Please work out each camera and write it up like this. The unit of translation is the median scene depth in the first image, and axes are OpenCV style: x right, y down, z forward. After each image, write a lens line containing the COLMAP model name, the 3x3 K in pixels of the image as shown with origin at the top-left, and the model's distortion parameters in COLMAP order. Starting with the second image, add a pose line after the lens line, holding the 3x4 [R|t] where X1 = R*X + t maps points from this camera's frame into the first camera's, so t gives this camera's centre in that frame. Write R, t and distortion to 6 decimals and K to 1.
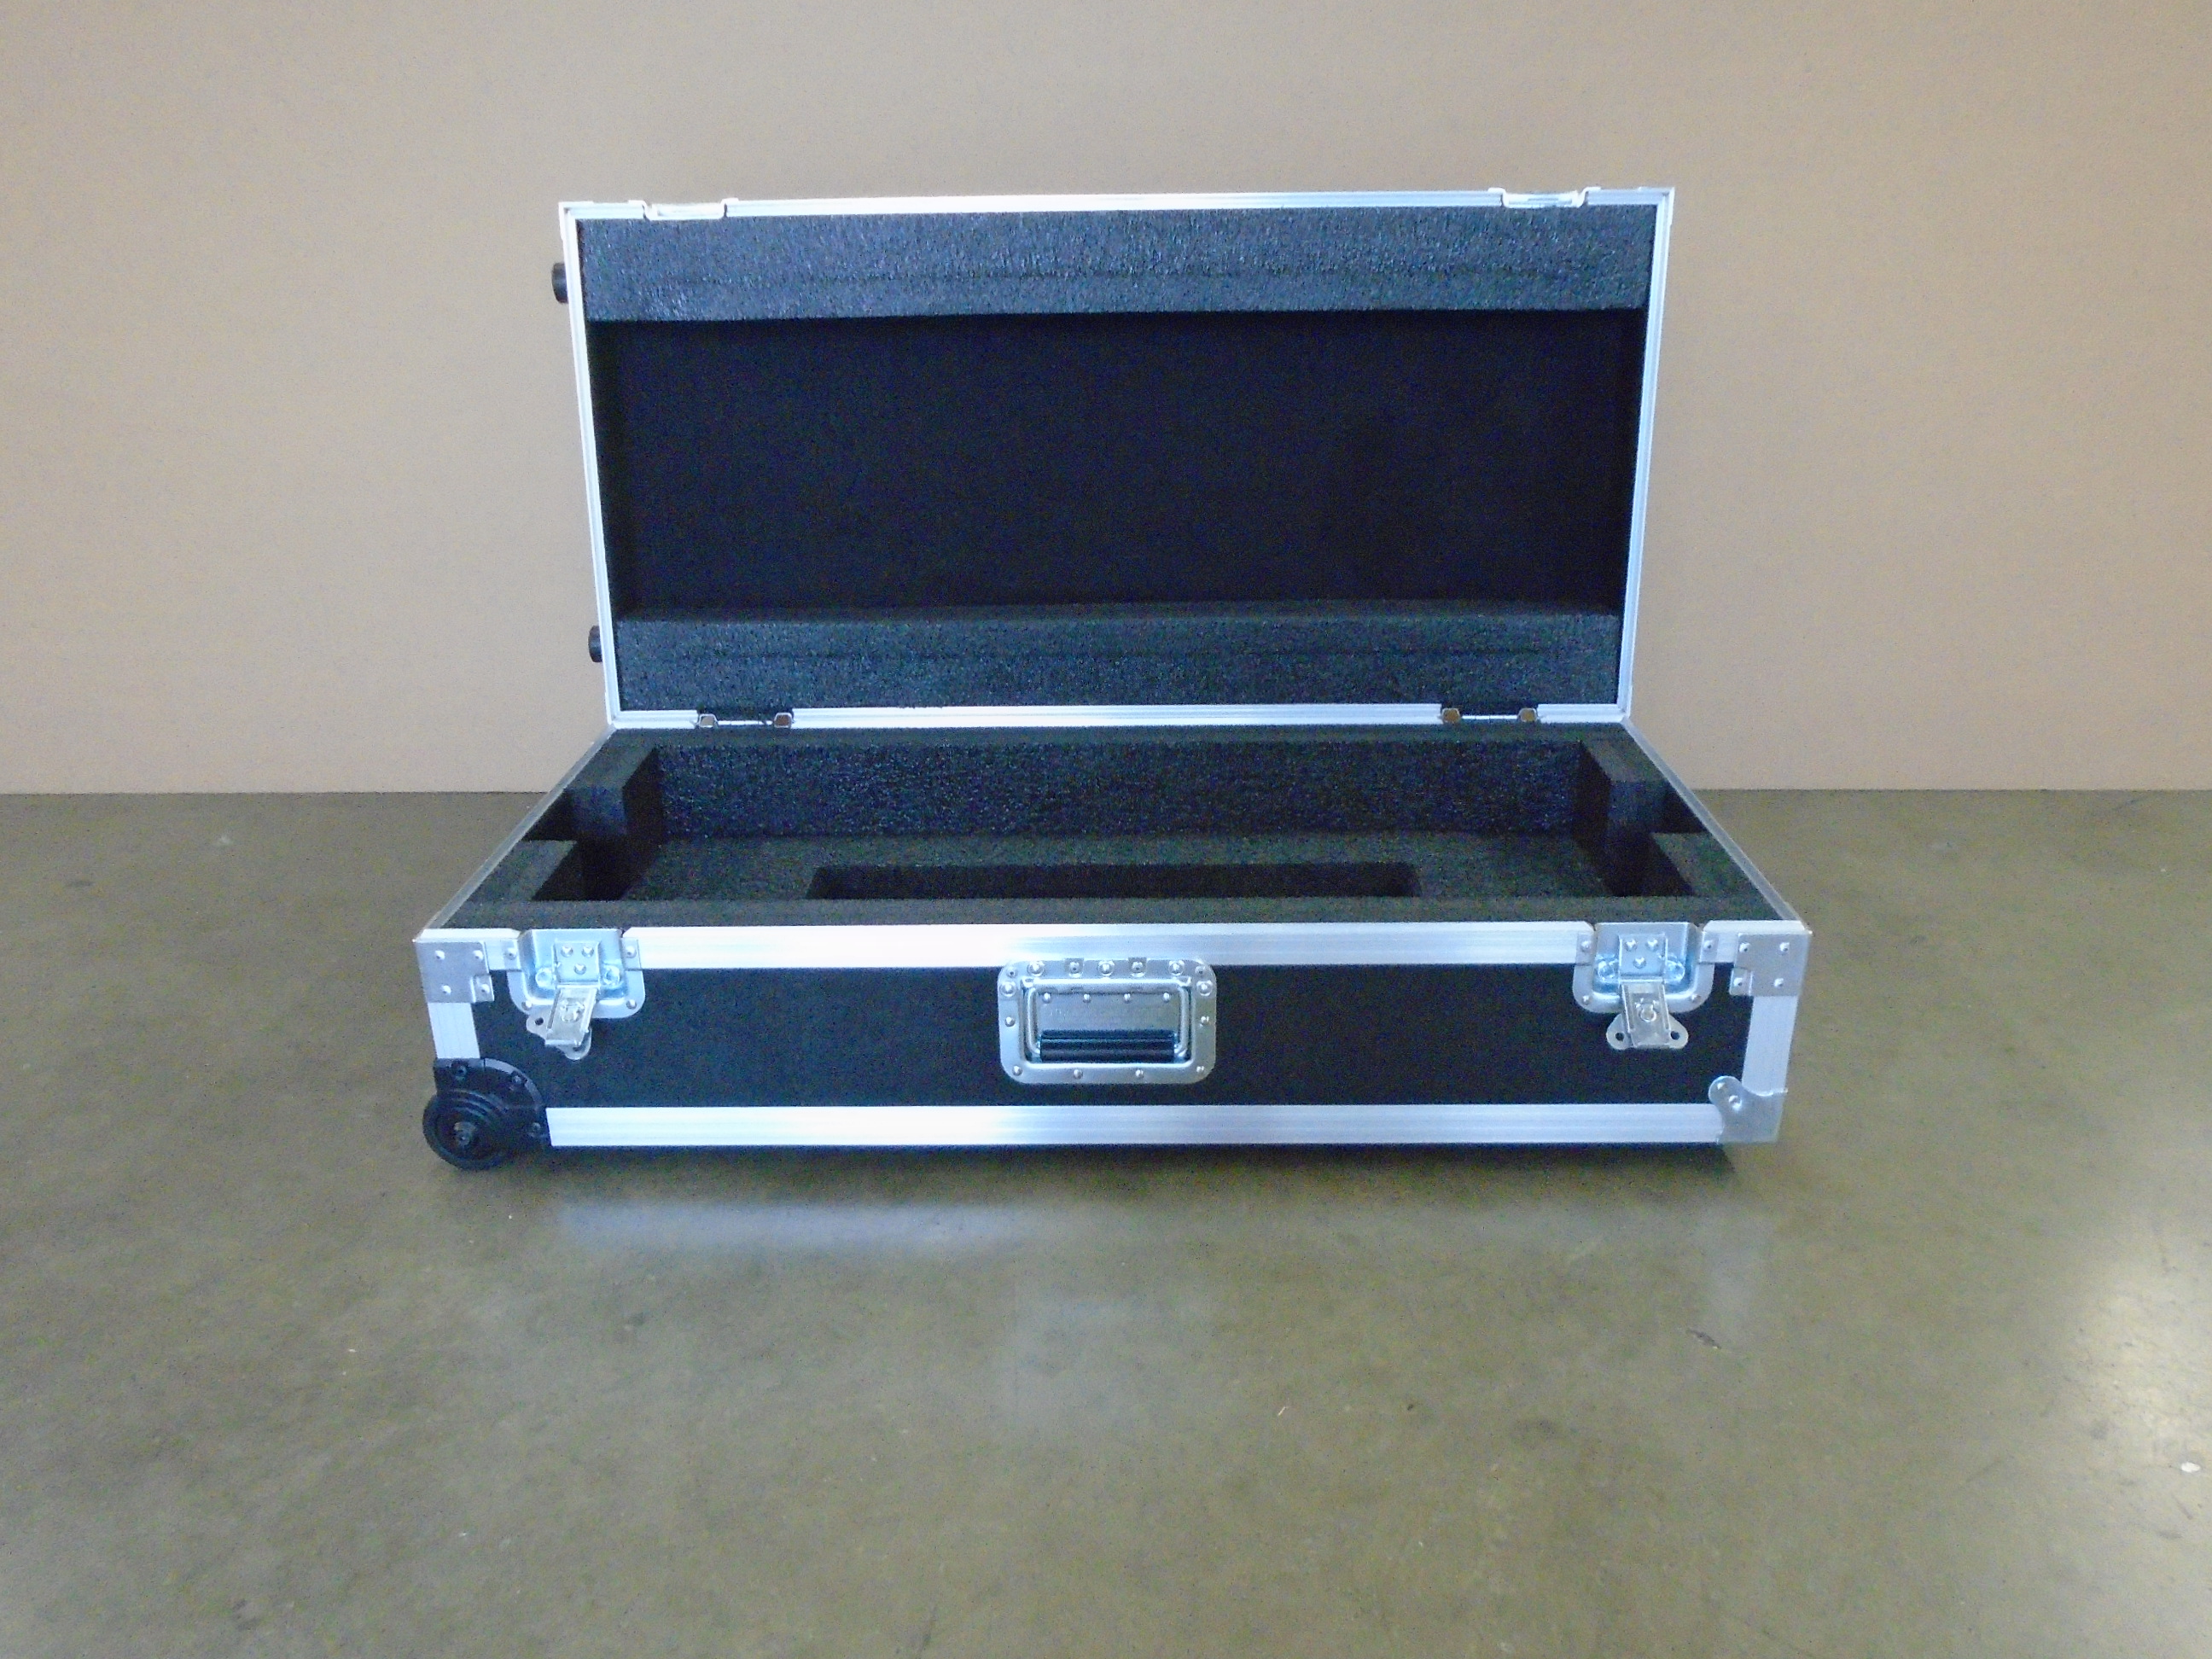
lens RADIAL K [[1719.8, 0, 1090.4], [0, 1719.8, 811.0], [0, 0, 1]] dist [-0.018543, 0.012802]
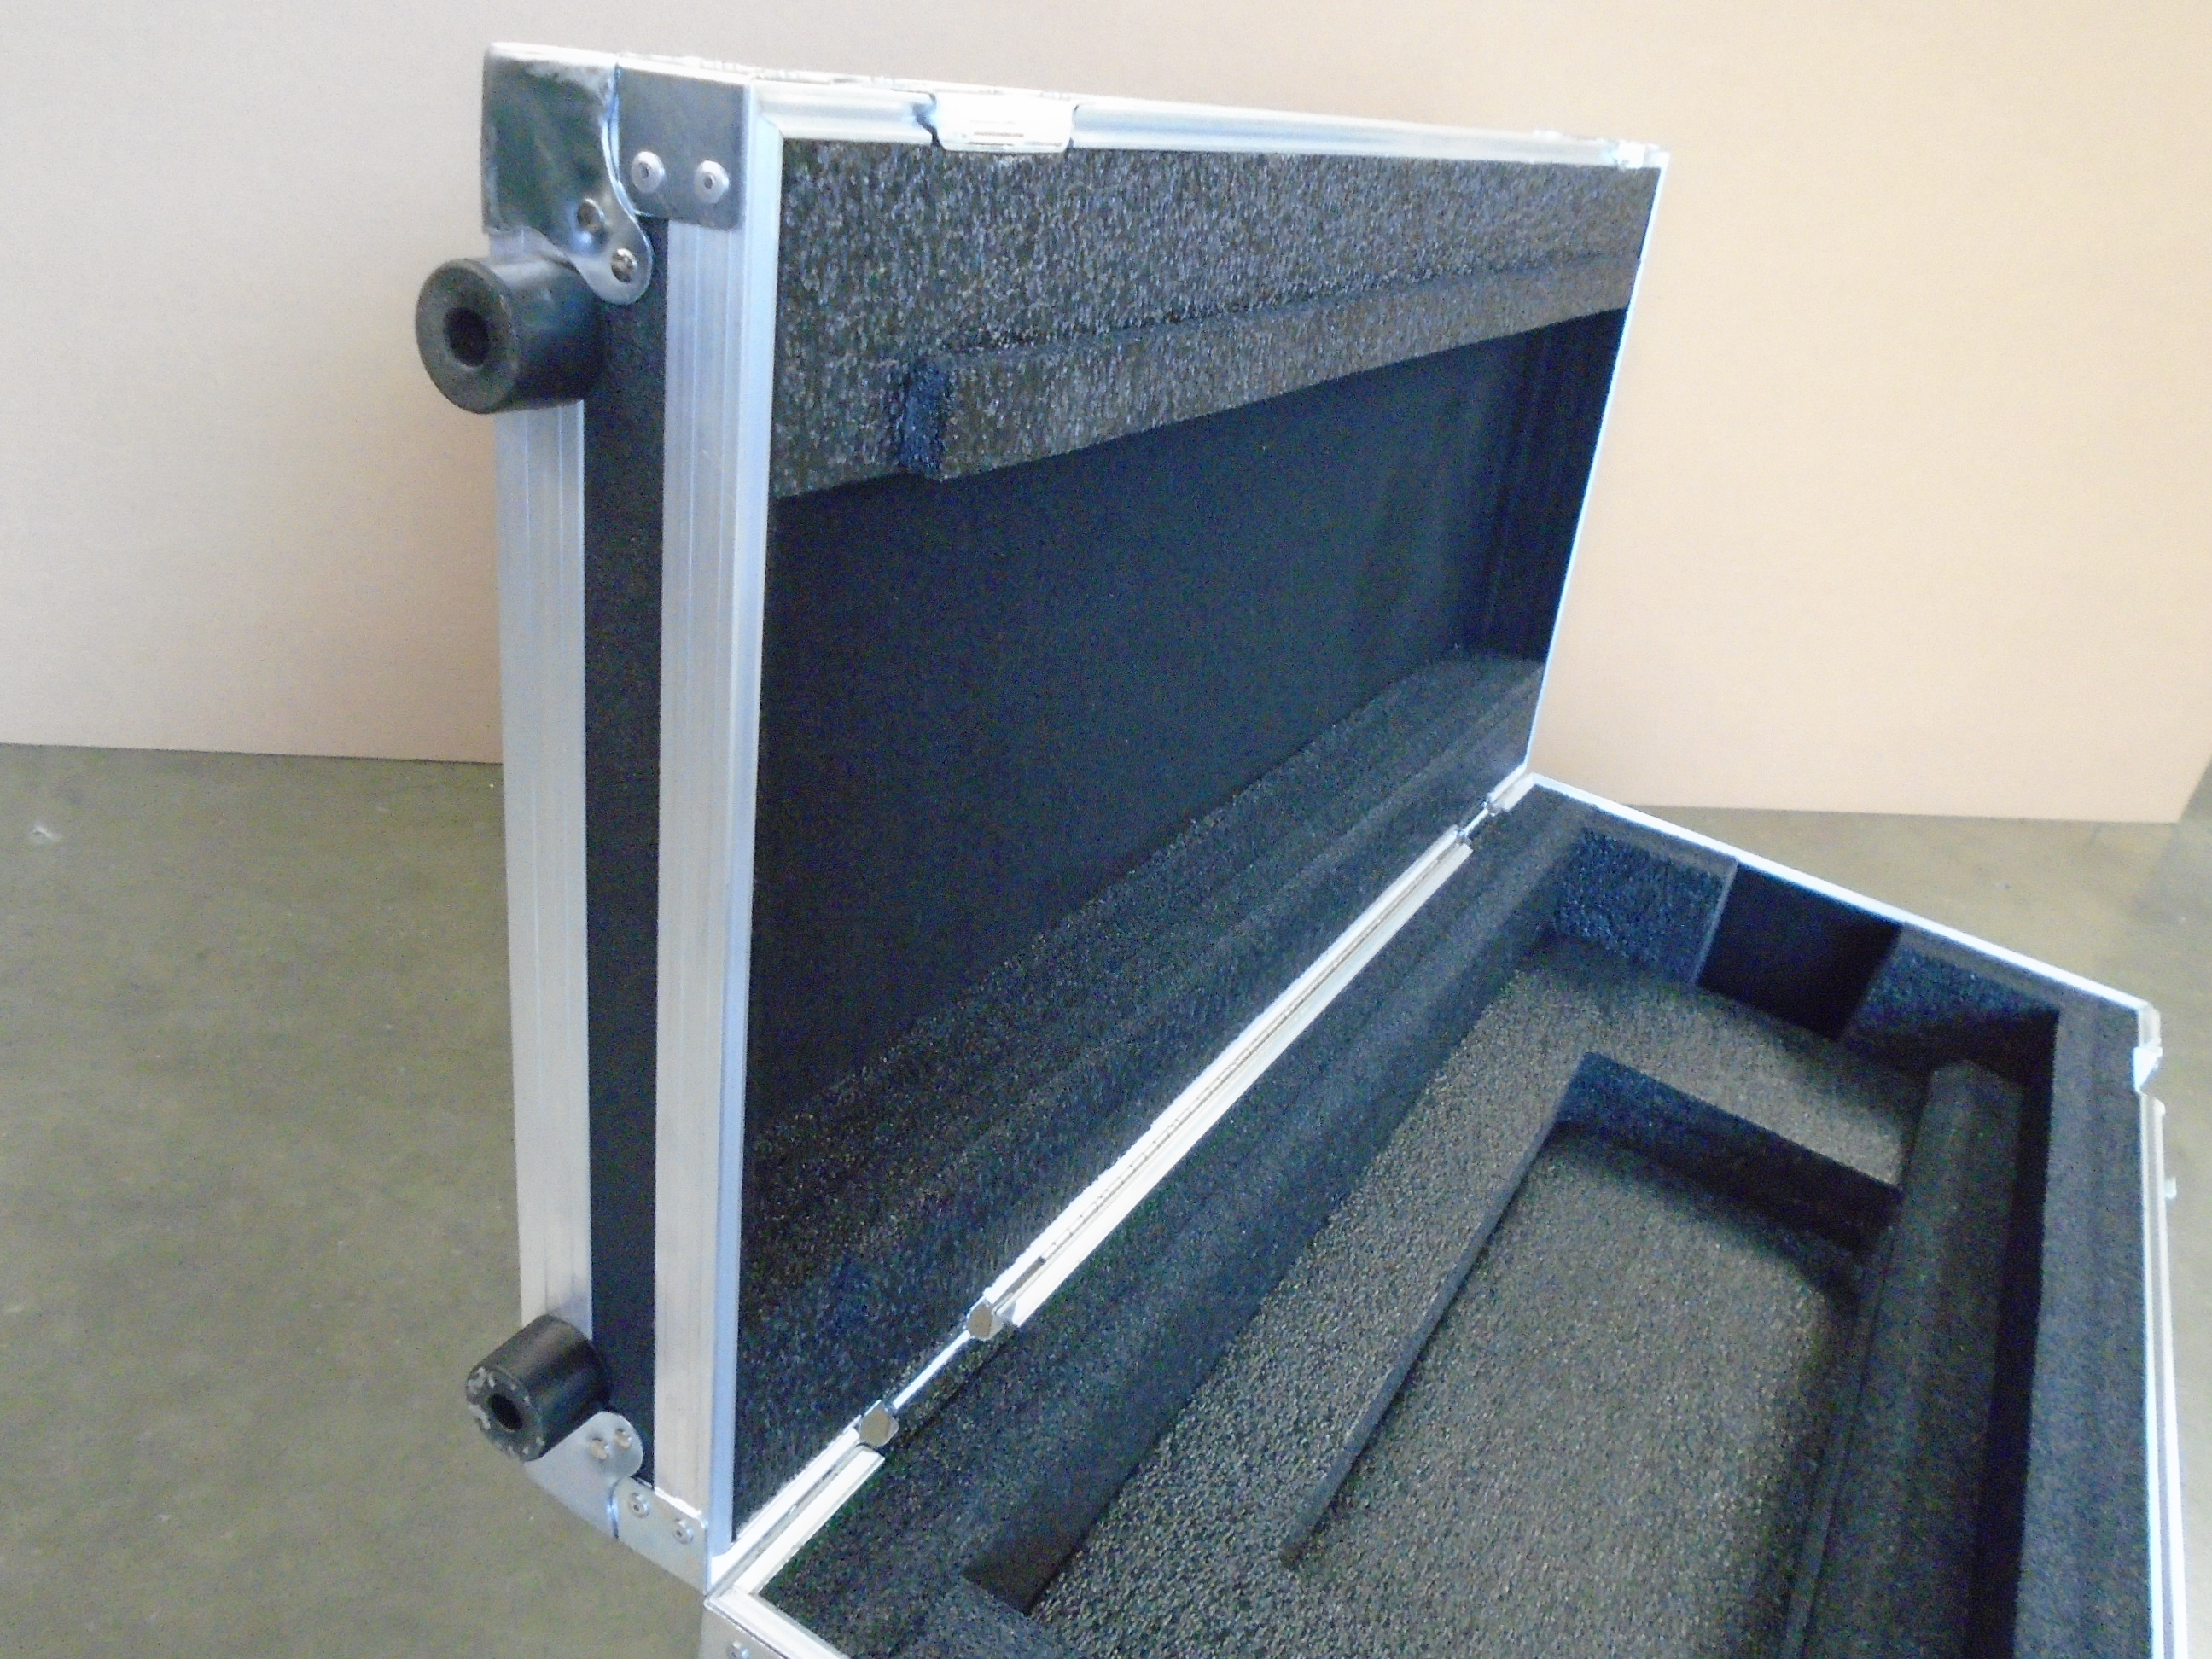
lens RADIAL K [[1708.1, 0, 1083.9], [0, 1708.1, 823.1], [0, 0, 1]] dist [-0.016099, 0.008785]
pose [[0.467135, -0.304364, 0.830149, -0.523243], [0.138945, 0.952489, 0.271033, -0.306004], [-0.873201, -0.011264, 0.487231, 0.820578]]
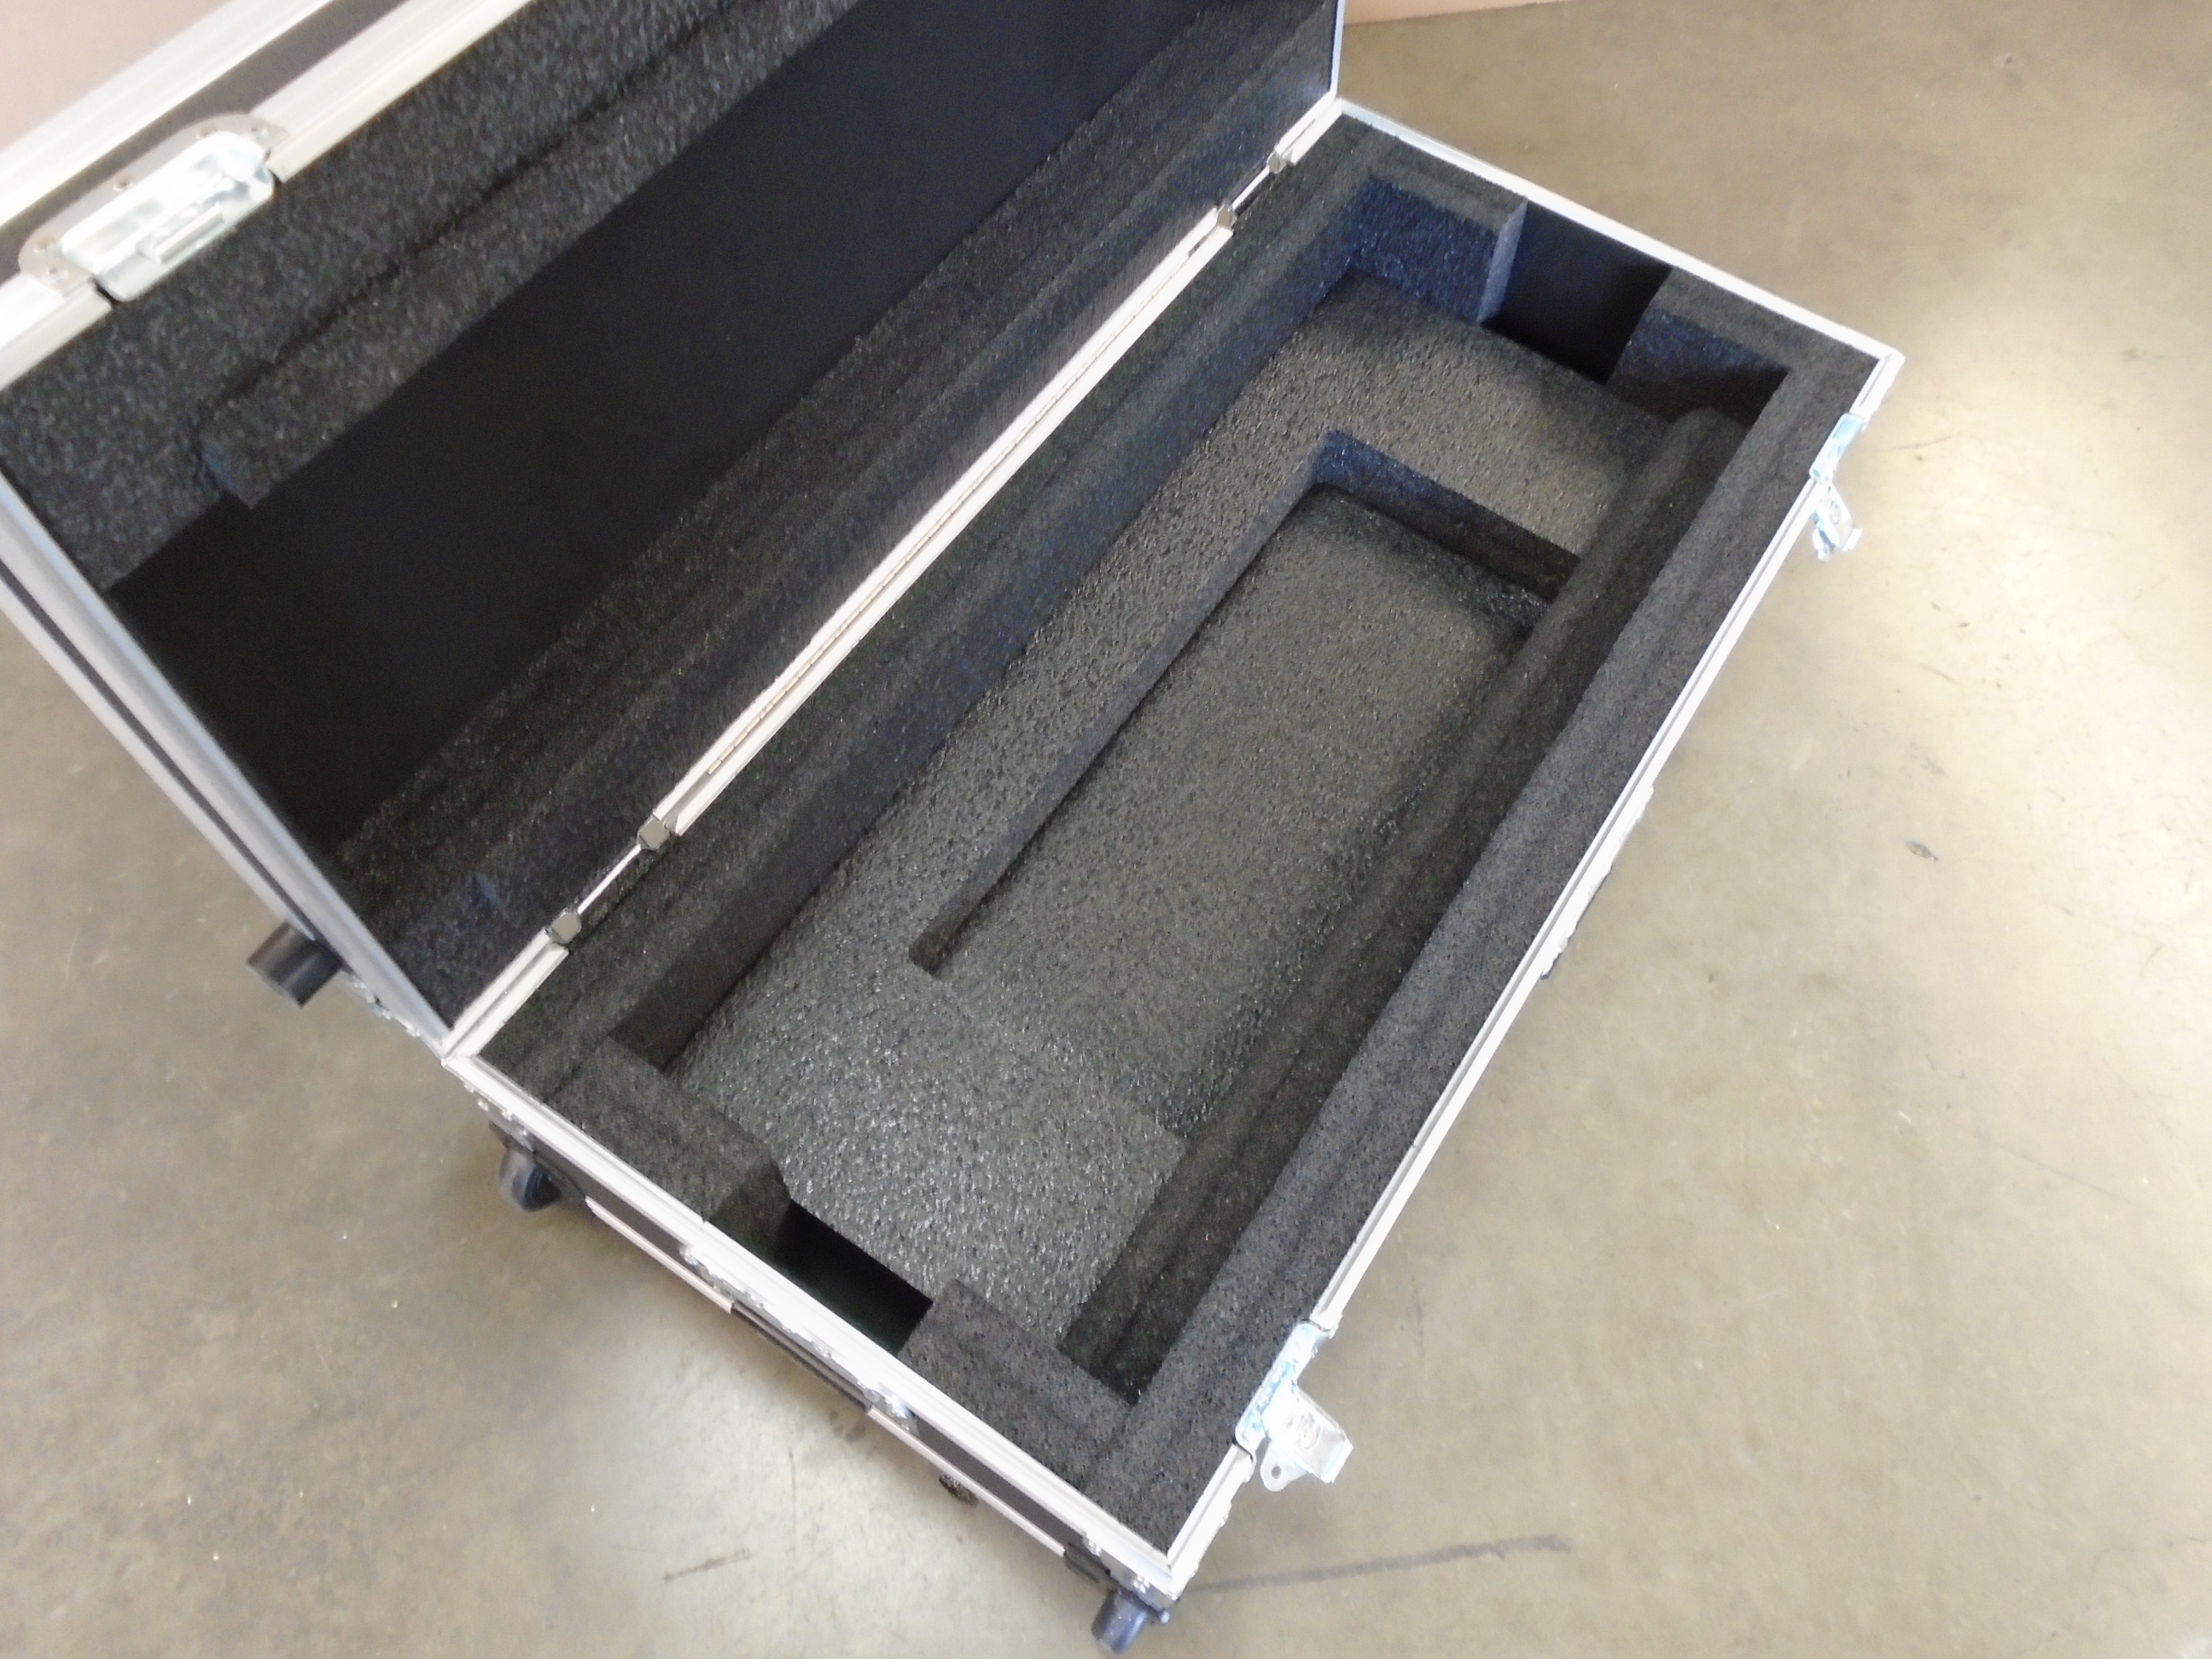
lens RADIAL K [[1708.1, 0, 1089.8], [0, 1708.1, 834.4], [0, 0, 1]] dist [-0.016099, 0.008785]
pose [[0.533218, -0.721980, 0.440935, -0.388680], [0.266308, 0.637966, 0.722551, -0.477412], [-0.802968, -0.267853, 0.532444, 0.592603]]
